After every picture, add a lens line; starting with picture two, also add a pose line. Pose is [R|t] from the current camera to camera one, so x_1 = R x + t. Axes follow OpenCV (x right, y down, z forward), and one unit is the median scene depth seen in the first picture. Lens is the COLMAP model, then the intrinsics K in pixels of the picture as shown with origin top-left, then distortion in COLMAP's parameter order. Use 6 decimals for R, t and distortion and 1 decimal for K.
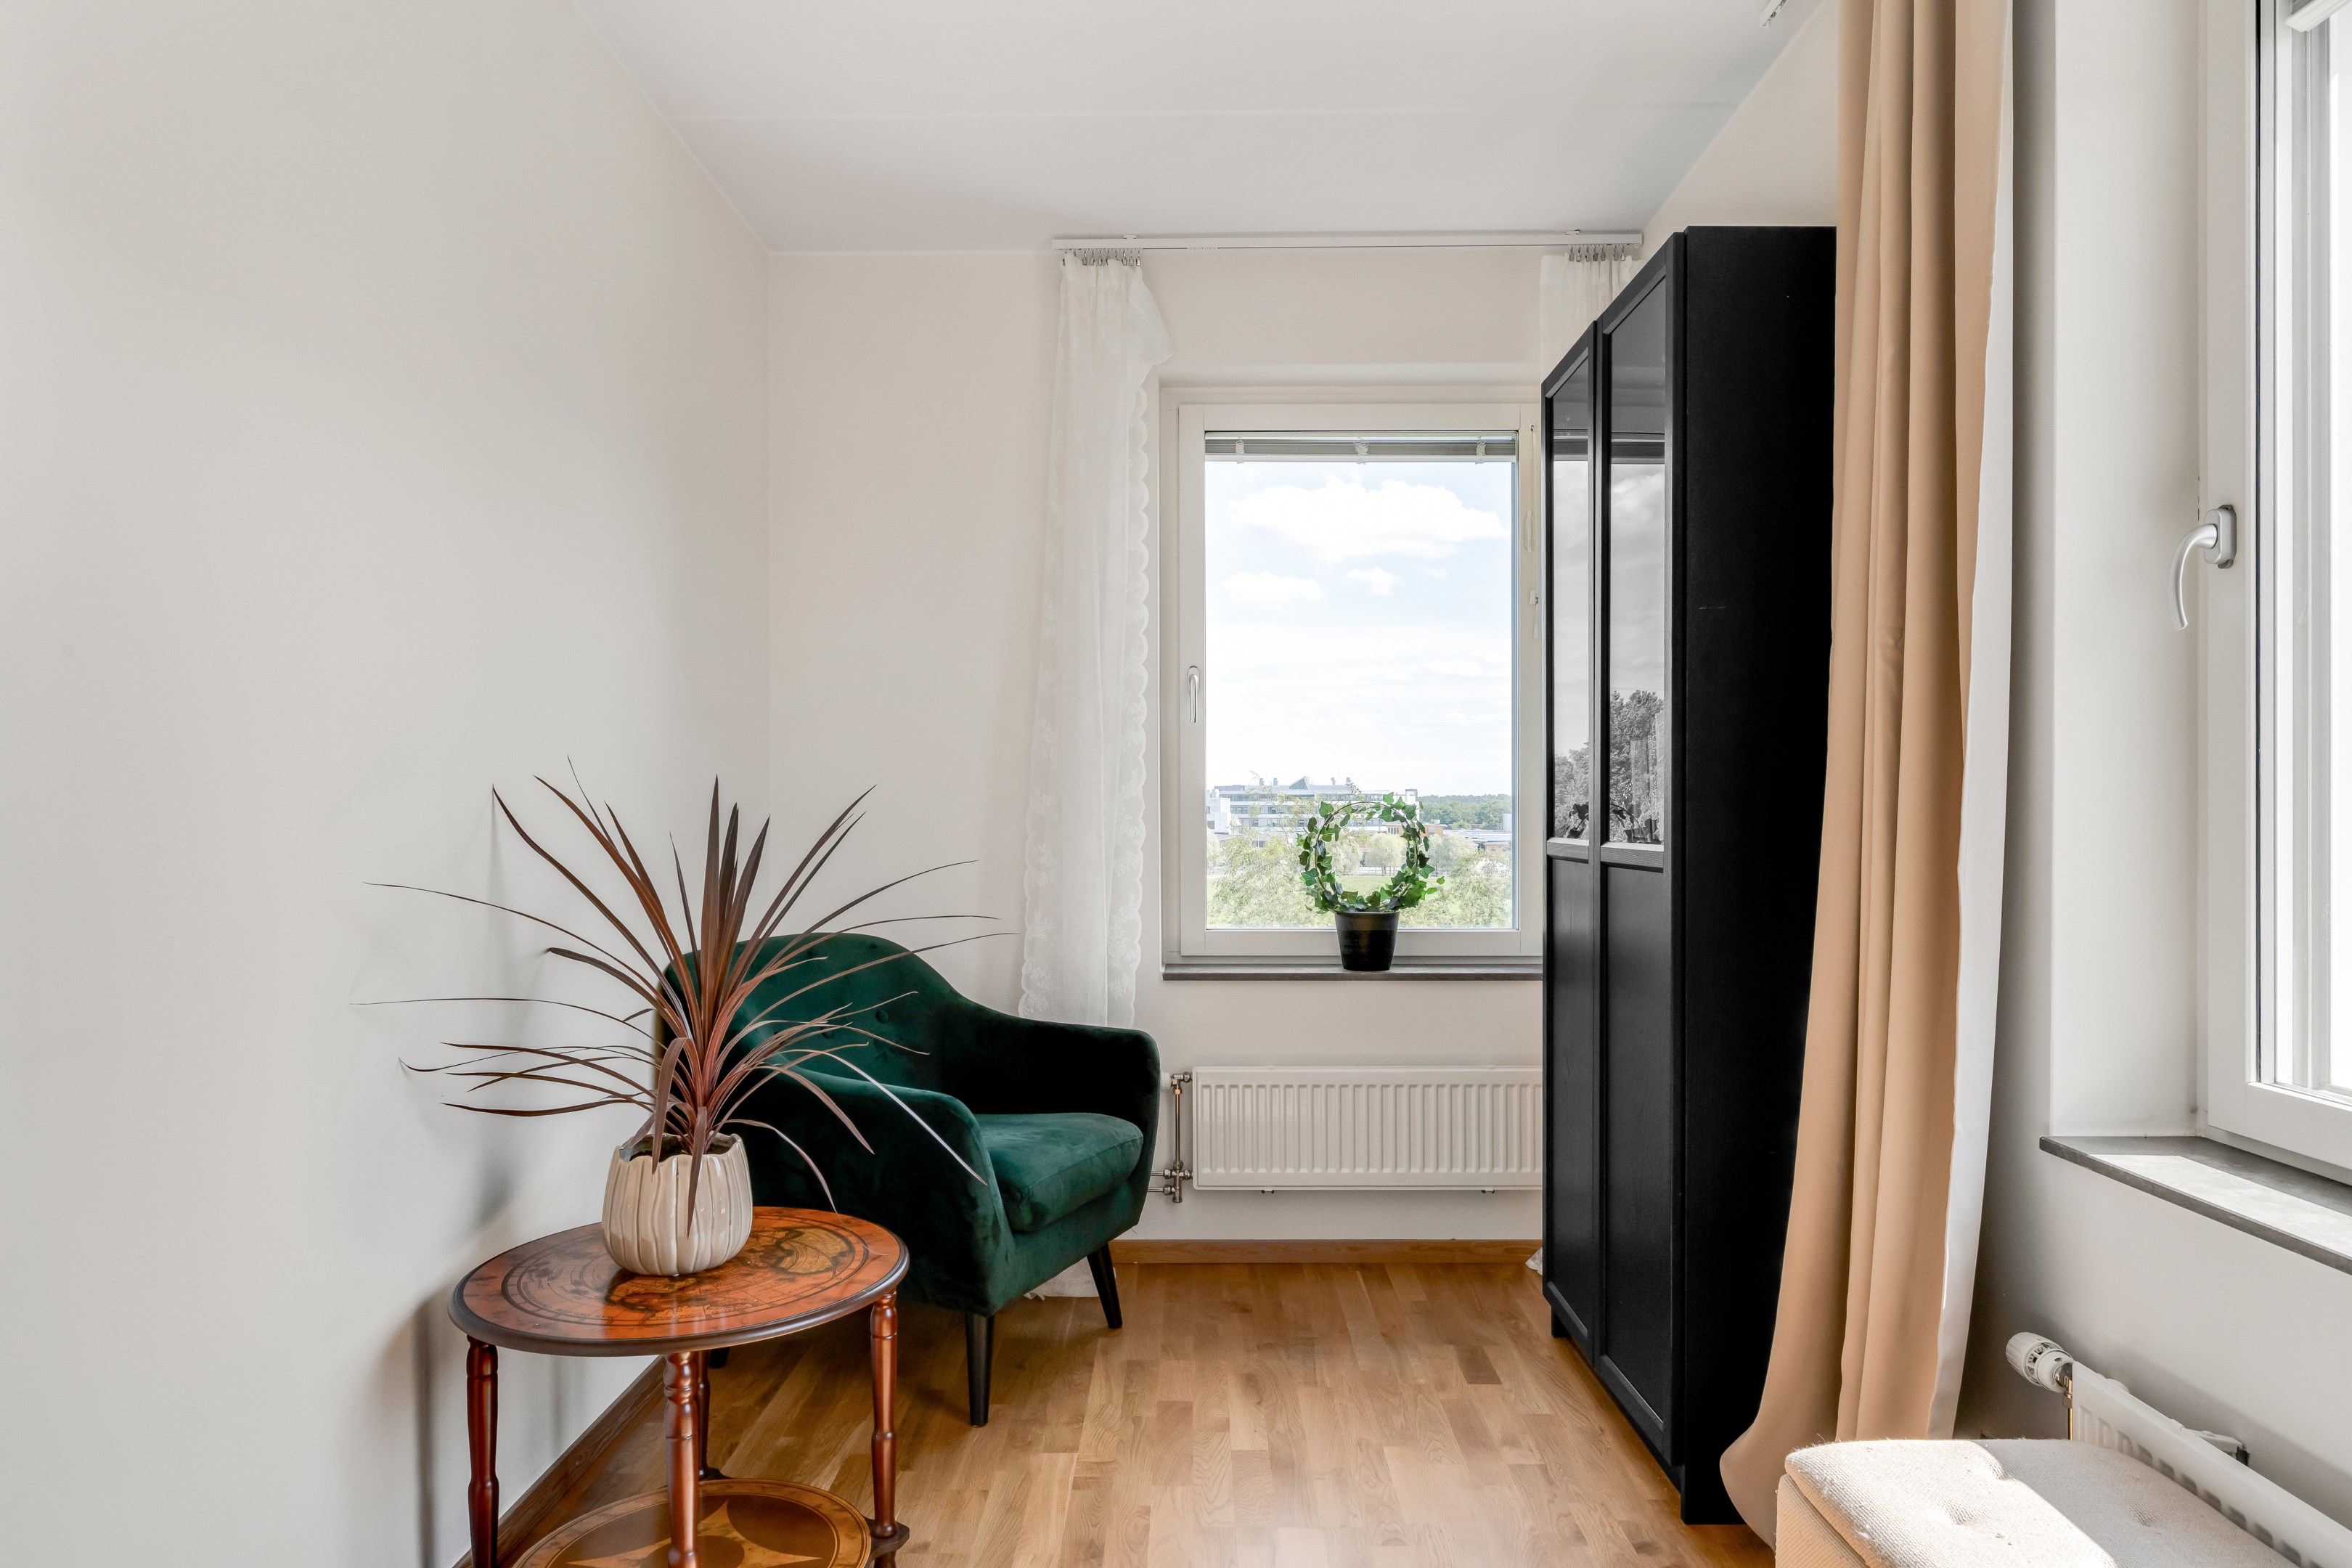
lens RADIAL K [[1440.5, 0, 1172.7], [0, 1440.5, 809.1], [0, 0, 1]] dist [0.023335, -0.003542]
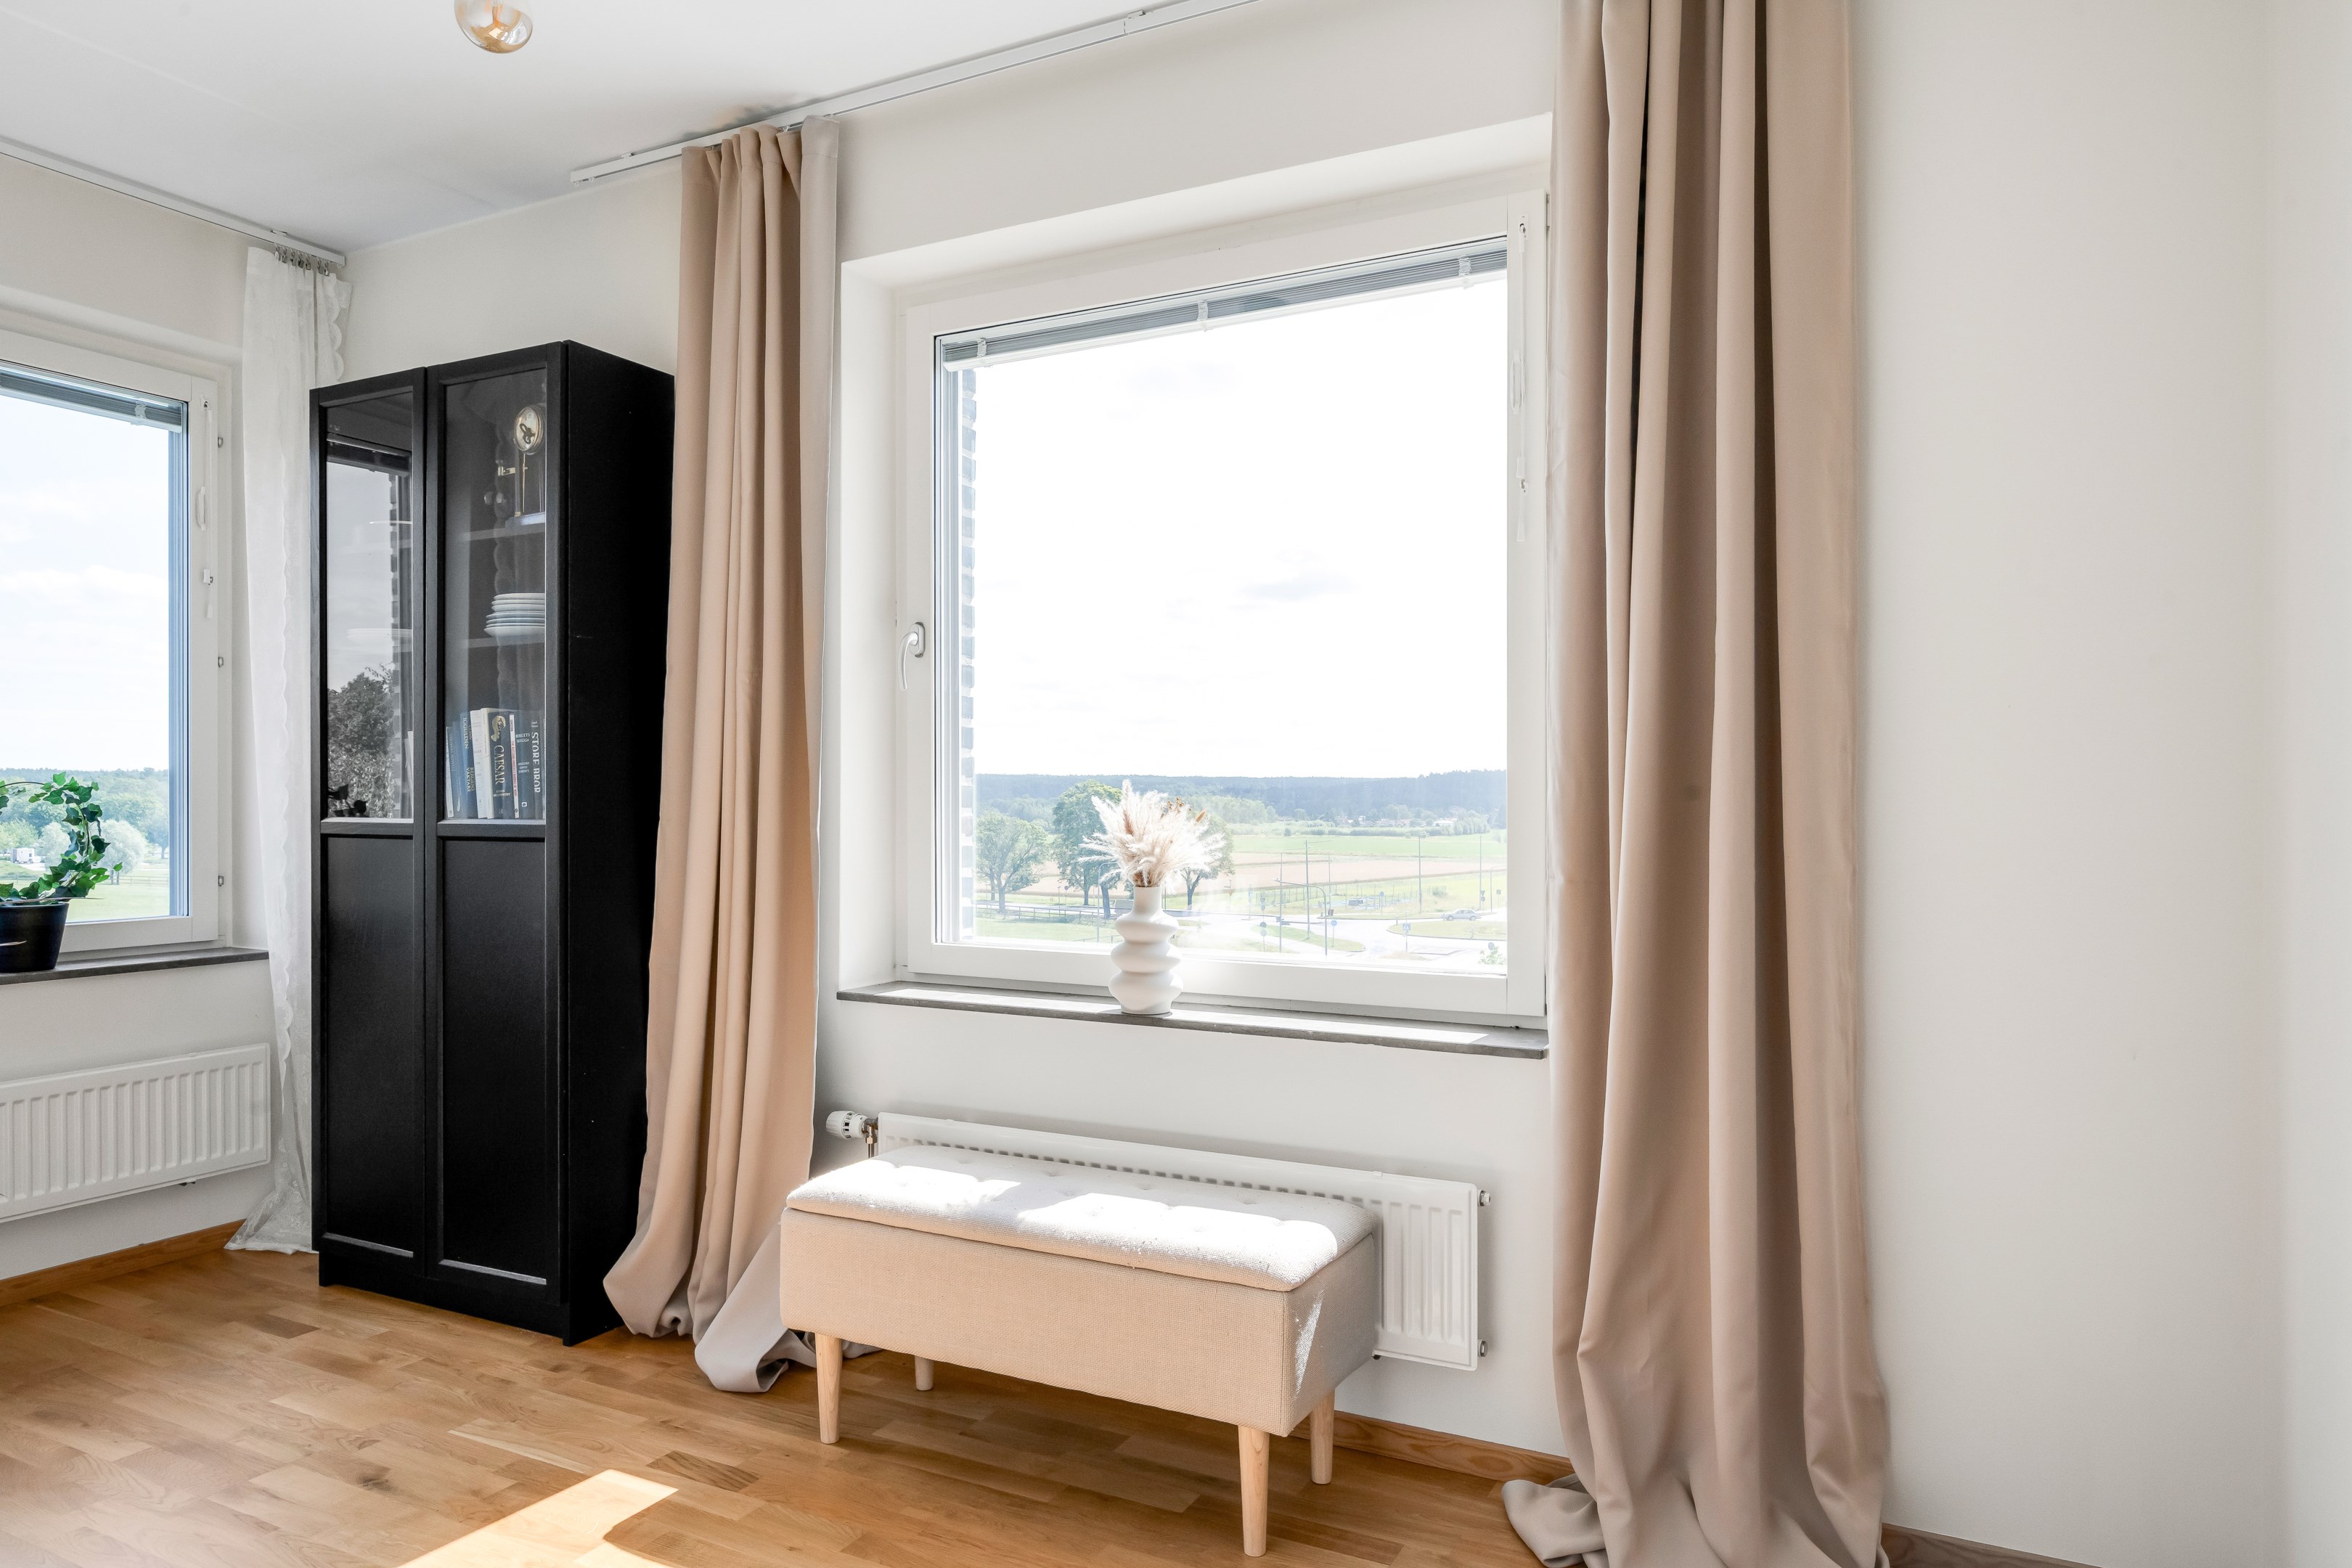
lens RADIAL K [[1440.5, 0, 1177.6], [0, 1440.5, 788.8], [0, 0, 1]] dist [0.023335, -0.003542]
pose [[0.455489, 0.009812, 0.890187, -0.360014], [-0.003591, 0.999951, -0.009185, 0.005371], [-0.890234, 0.000987, 0.455502, -0.042809]]
